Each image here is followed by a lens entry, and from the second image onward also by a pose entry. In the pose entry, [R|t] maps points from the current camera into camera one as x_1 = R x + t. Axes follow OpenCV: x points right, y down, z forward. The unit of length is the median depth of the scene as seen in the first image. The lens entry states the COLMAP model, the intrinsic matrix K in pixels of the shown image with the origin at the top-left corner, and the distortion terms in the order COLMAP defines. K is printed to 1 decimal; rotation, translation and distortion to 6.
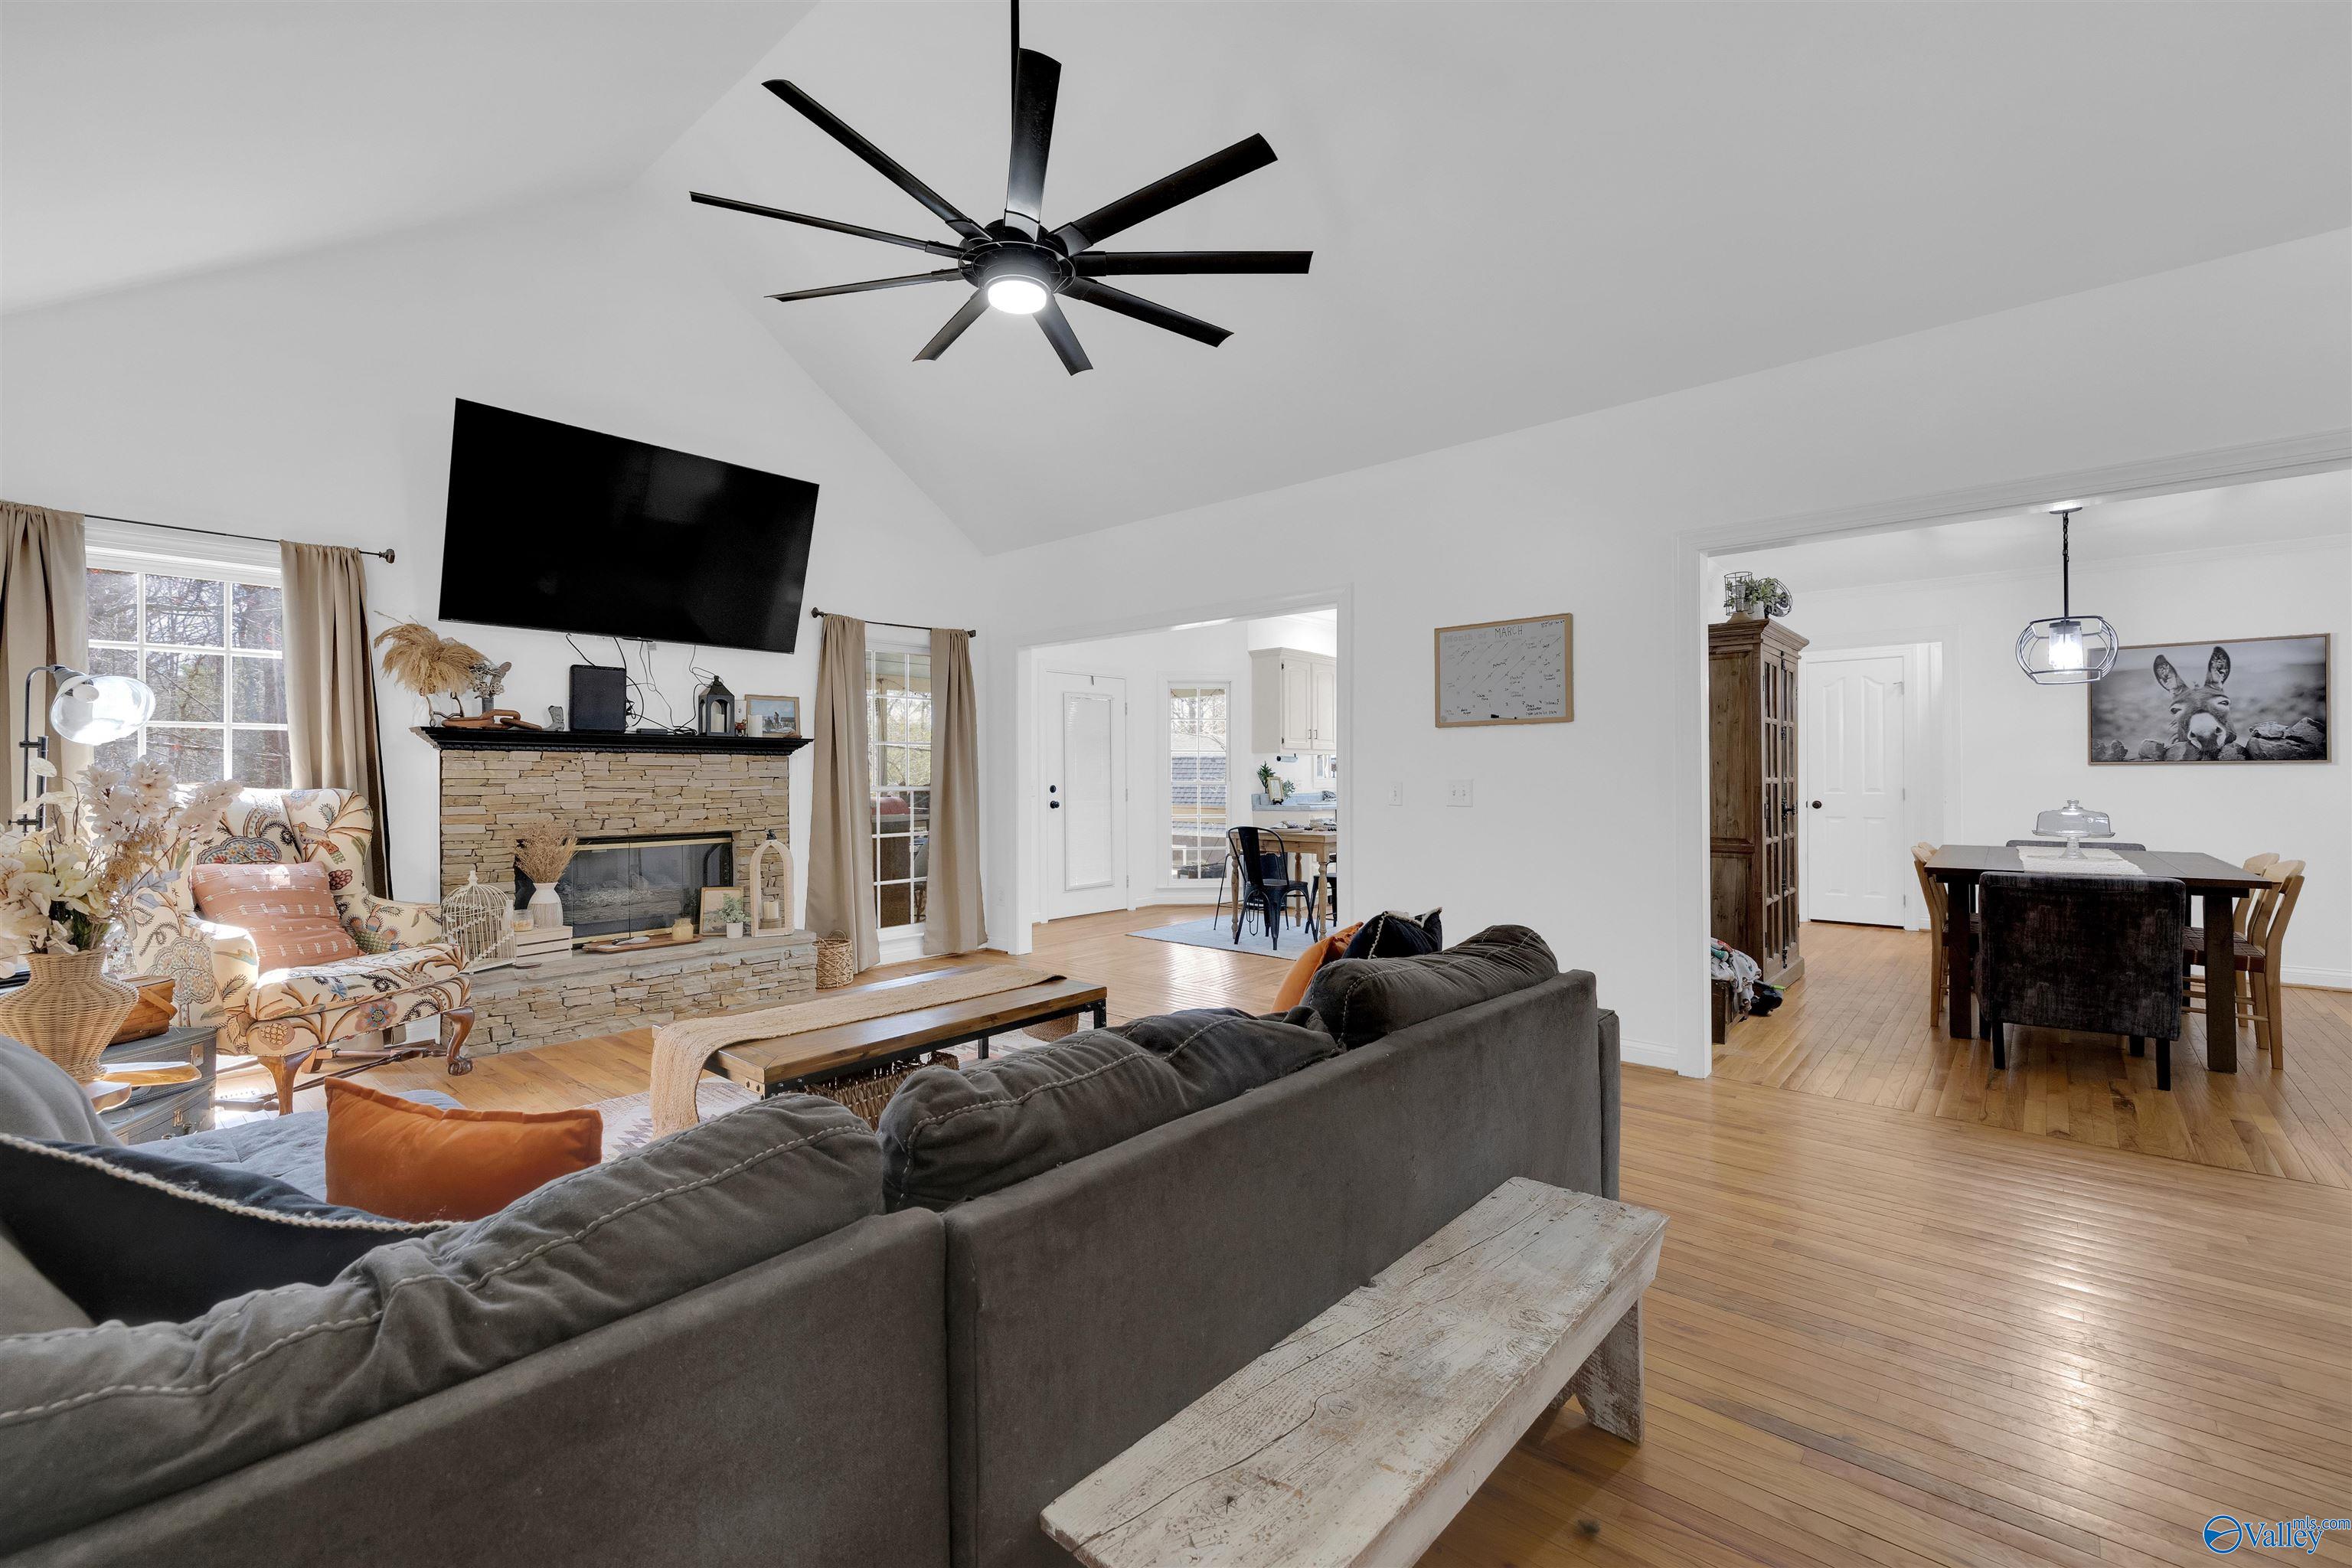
lens RADIAL K [[1030.6, 0, 1178.2], [0, 1030.6, 785.0], [0, 0, 1]] dist [0.013787, 0.000026]
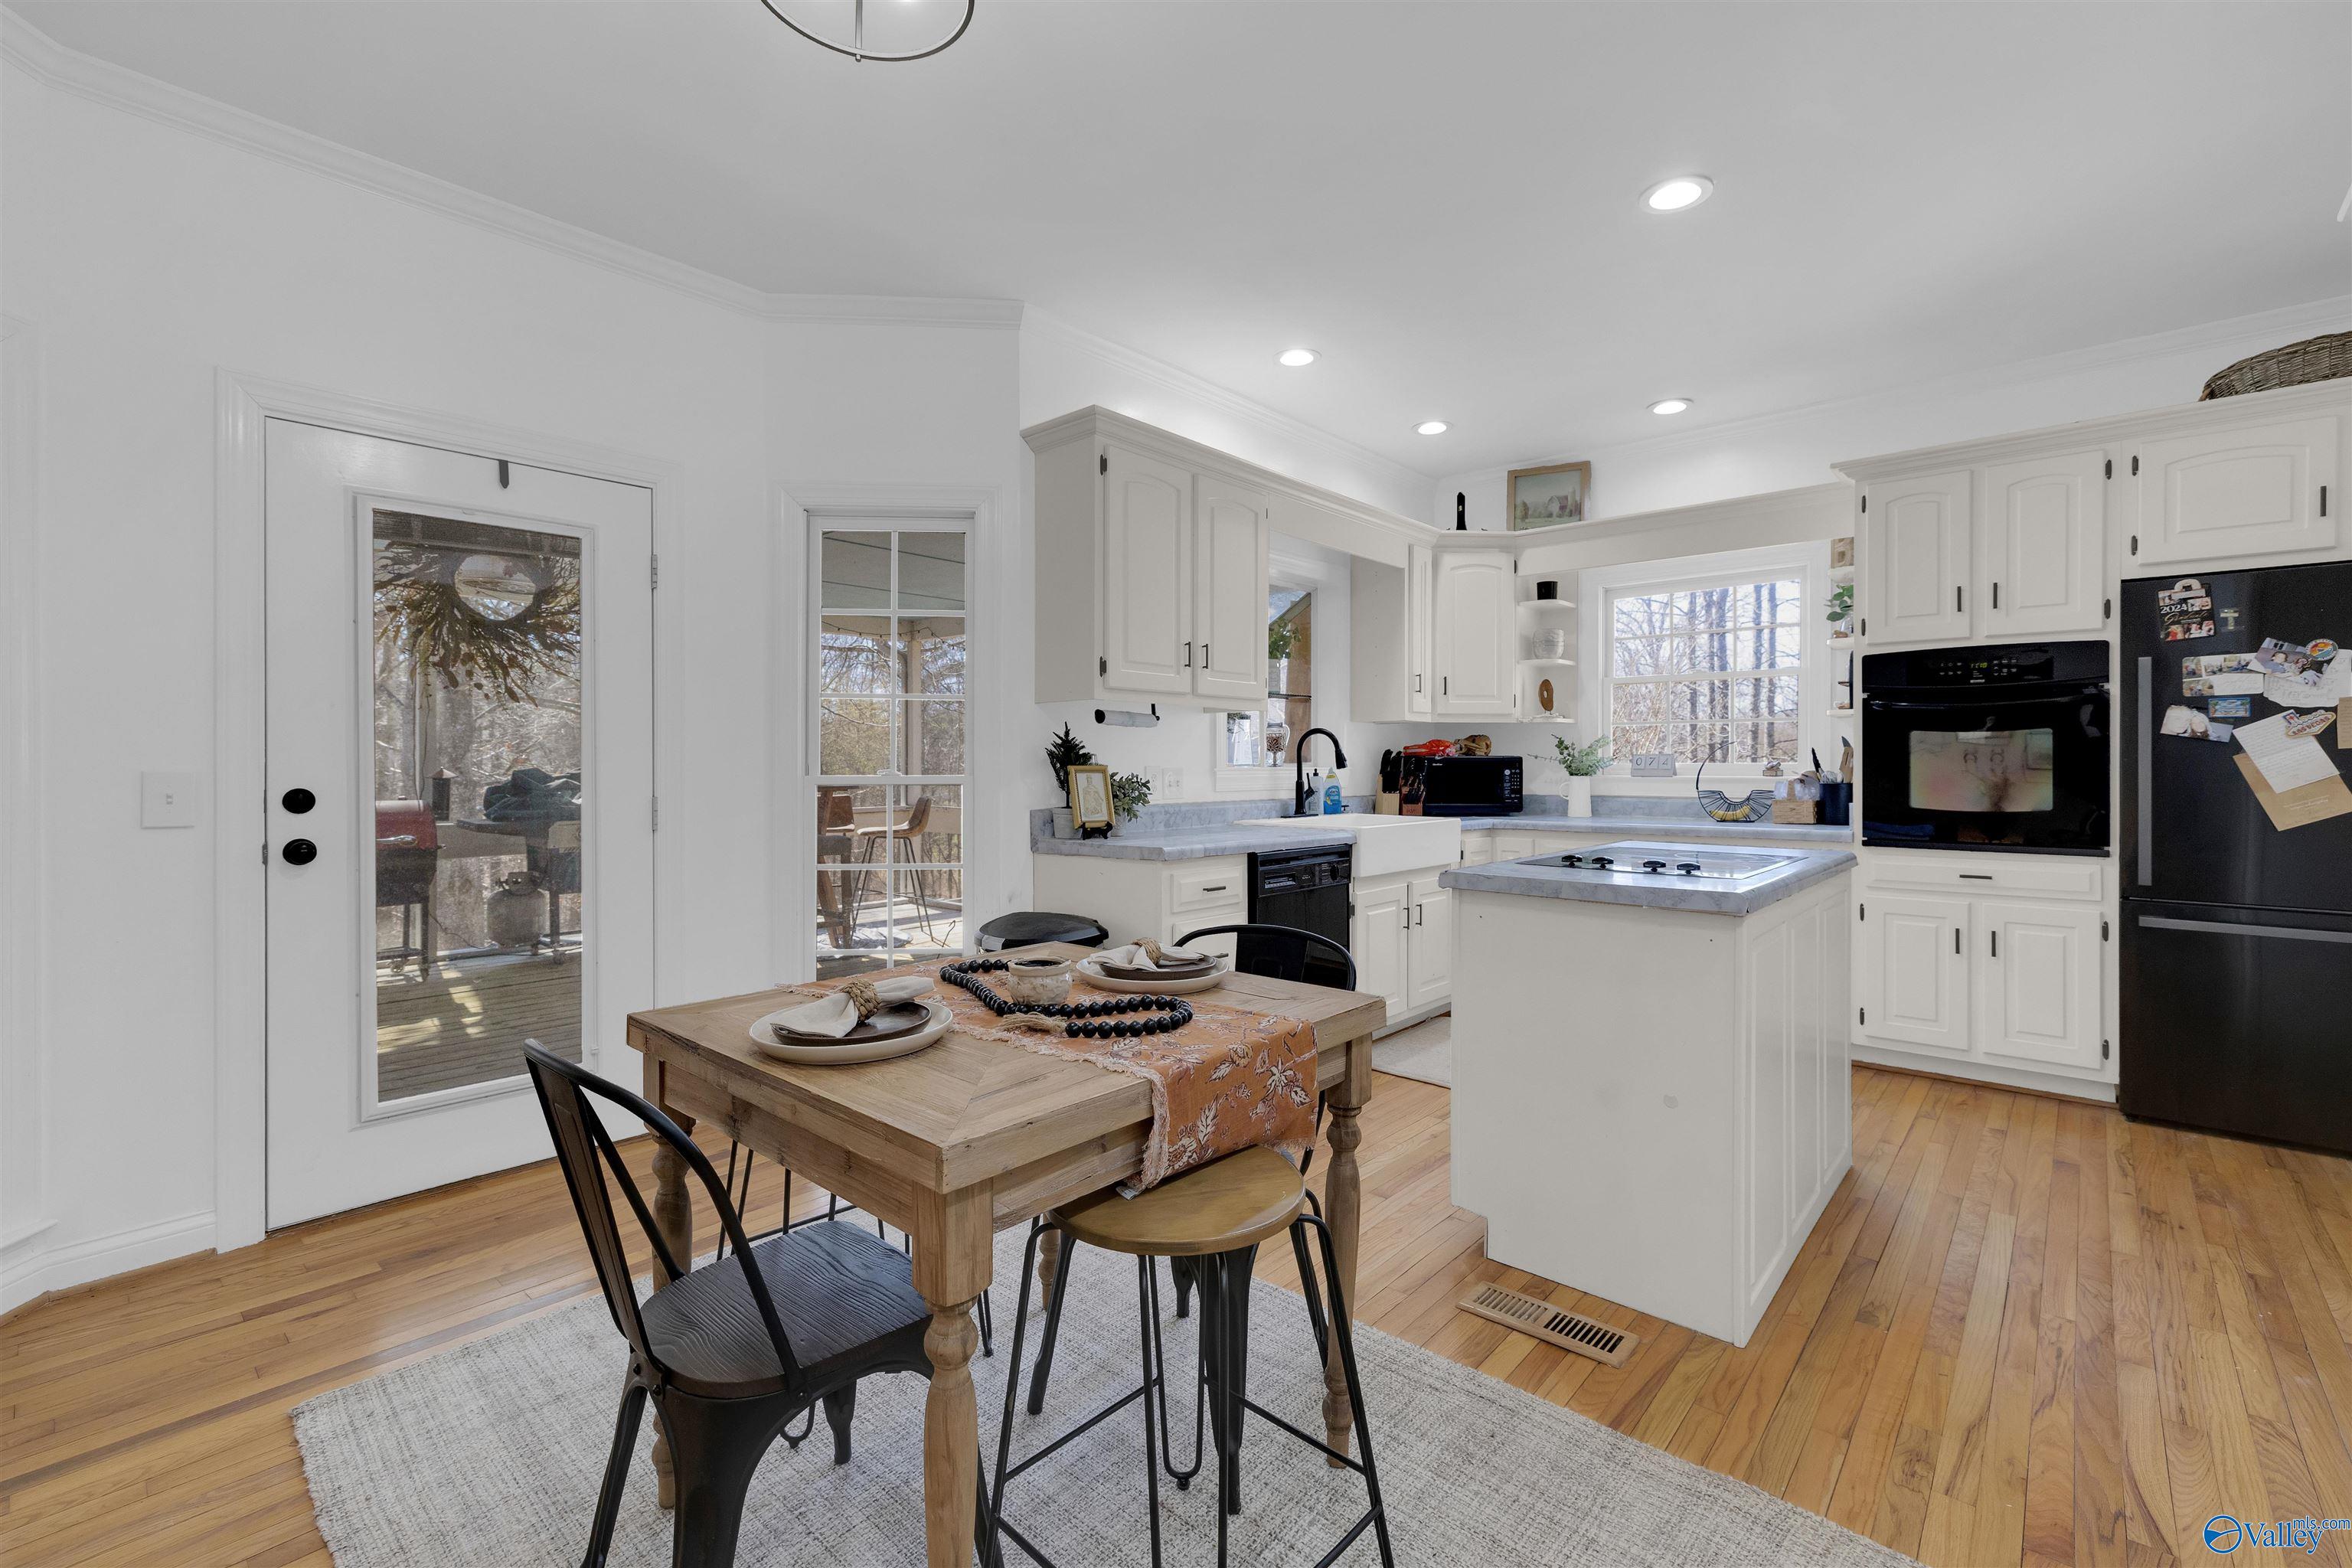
lens RADIAL K [[1030.6, 0, 1158.7], [0, 1030.6, 771.7], [0, 0, 1]] dist [0.013787, 0.000026]
pose [[0.999935, 0.005287, -0.010081, 0.123019], [-0.005279, 0.999986, 0.000810, -0.005586], [0.010086, -0.000756, 0.999949, 0.624618]]
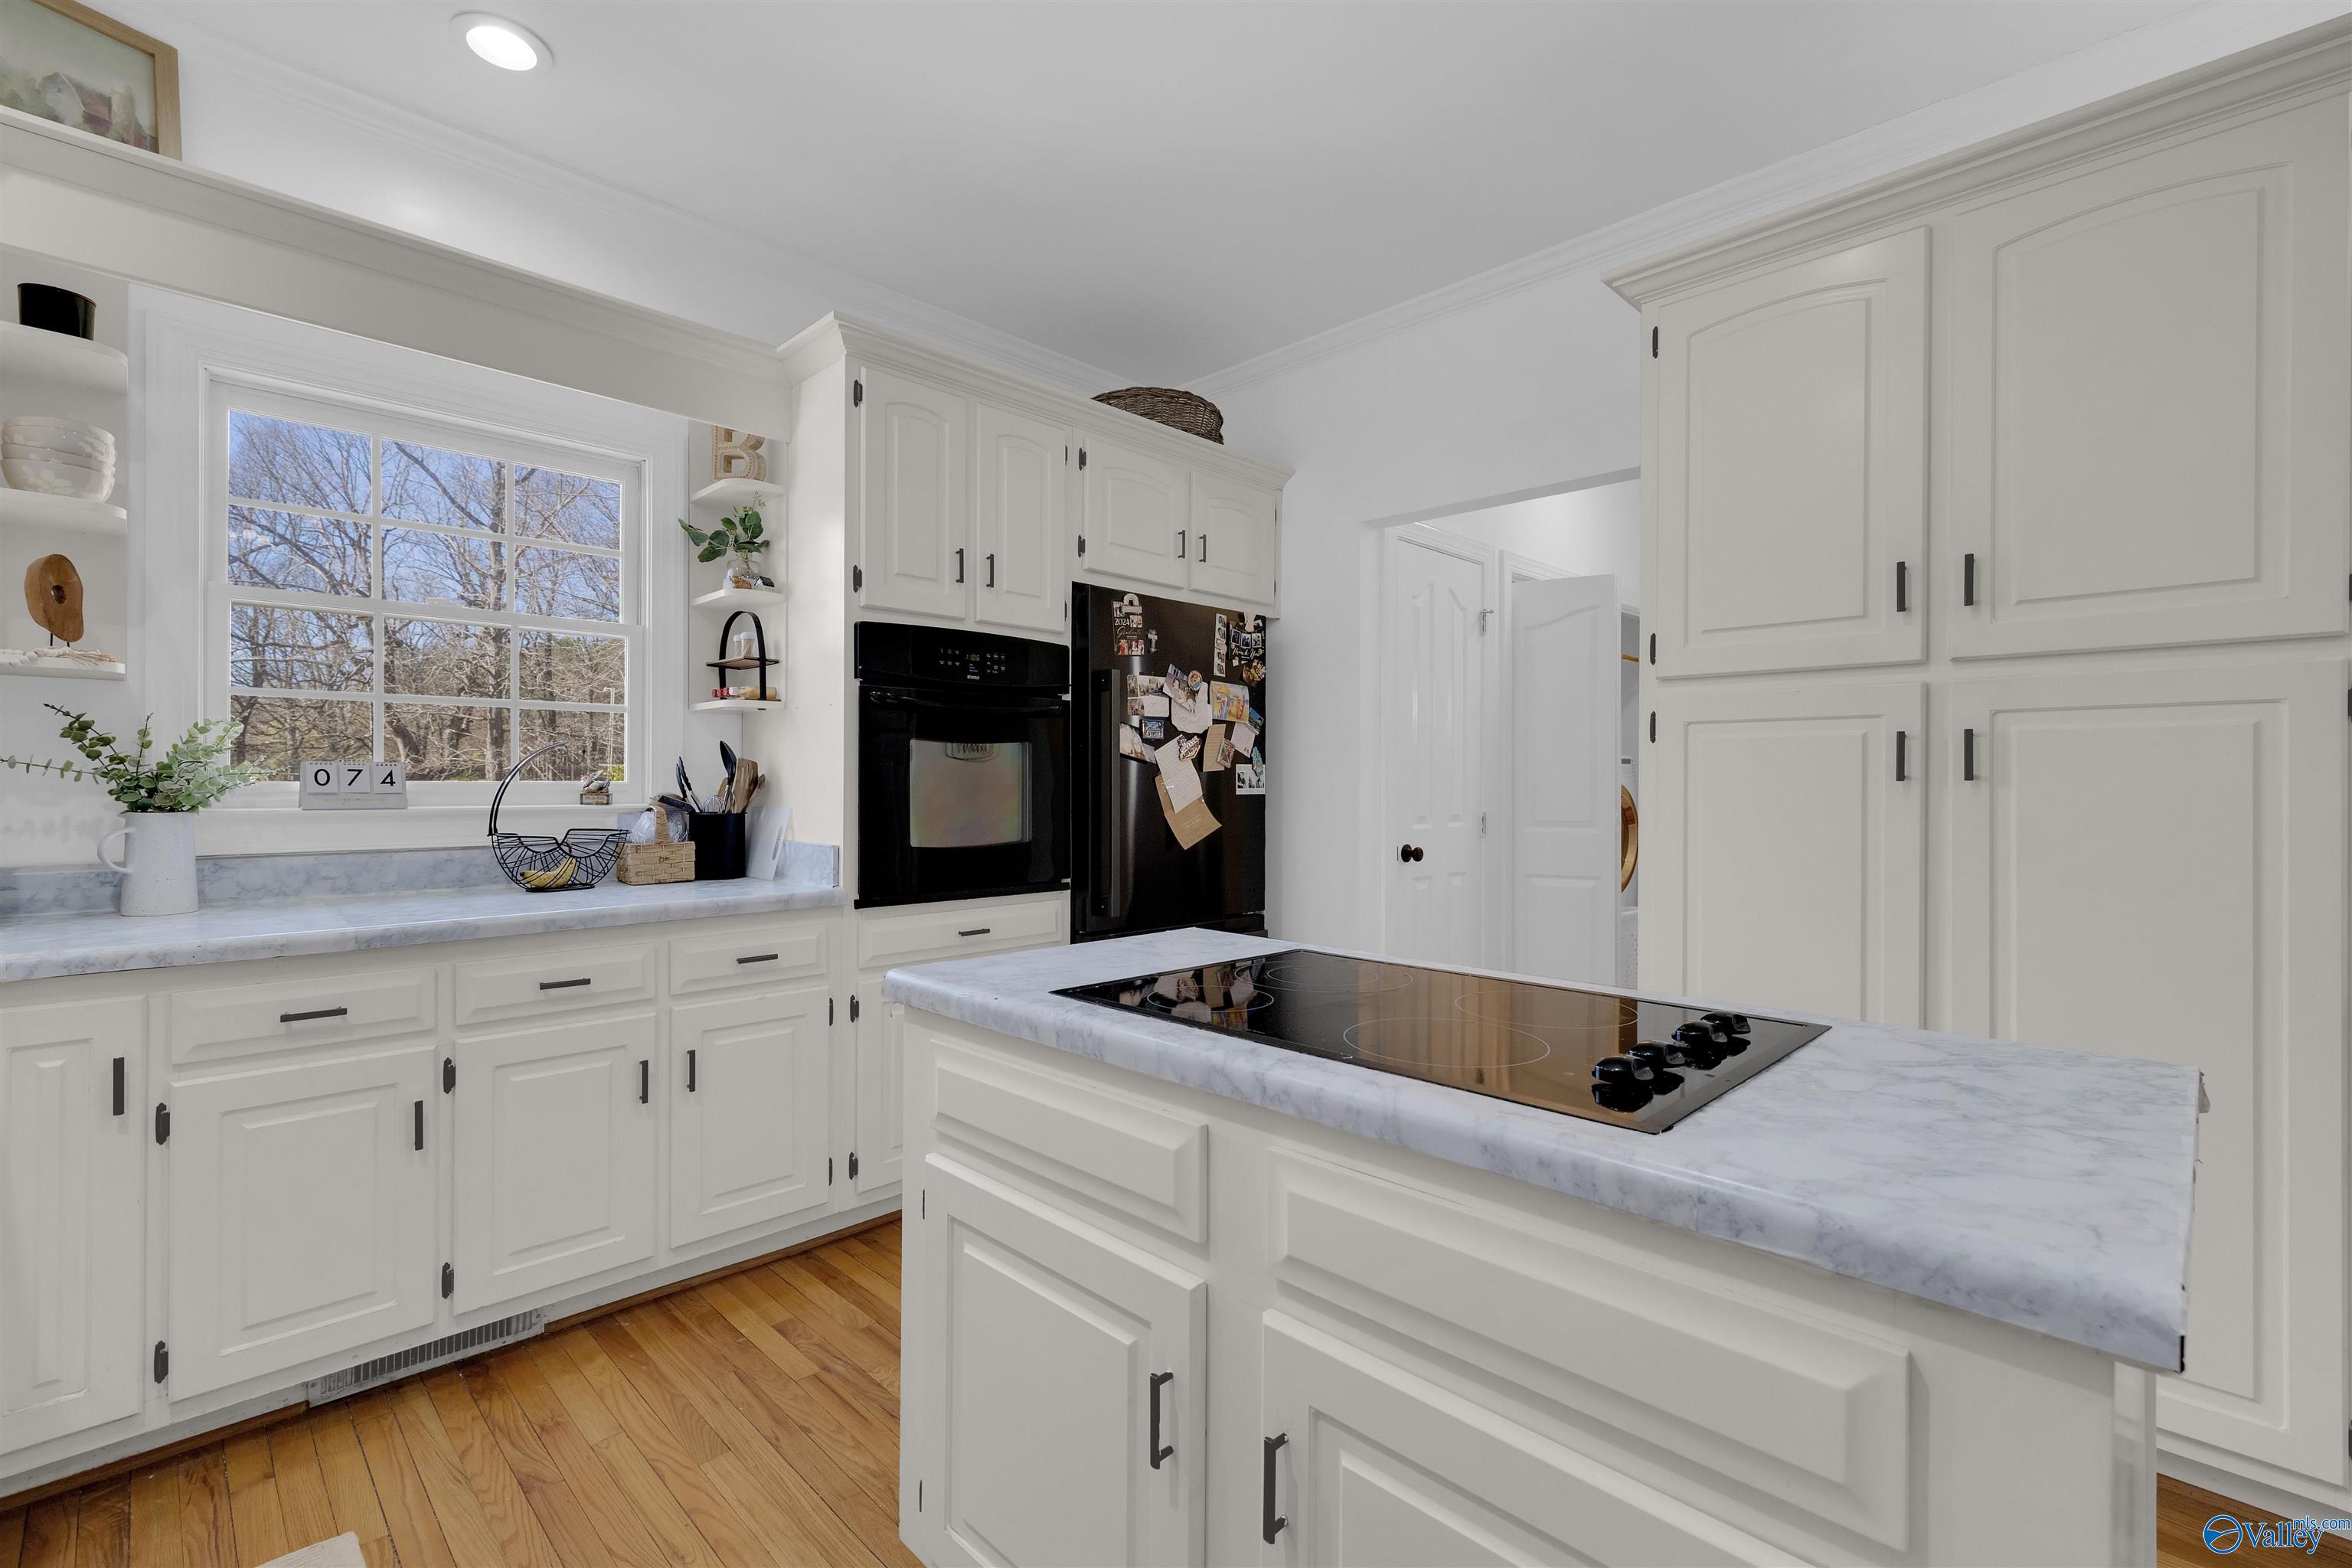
lens RADIAL K [[1030.6, 0, 1160.8], [0, 1030.6, 773.0], [0, 0, 1]] dist [0.013787, 0.000026]
pose [[0.071249, 0.014833, 0.997348, 0.132917], [0.001731, 0.999886, -0.014994, -0.008624], [-0.997457, 0.002795, 0.071215, 0.943982]]
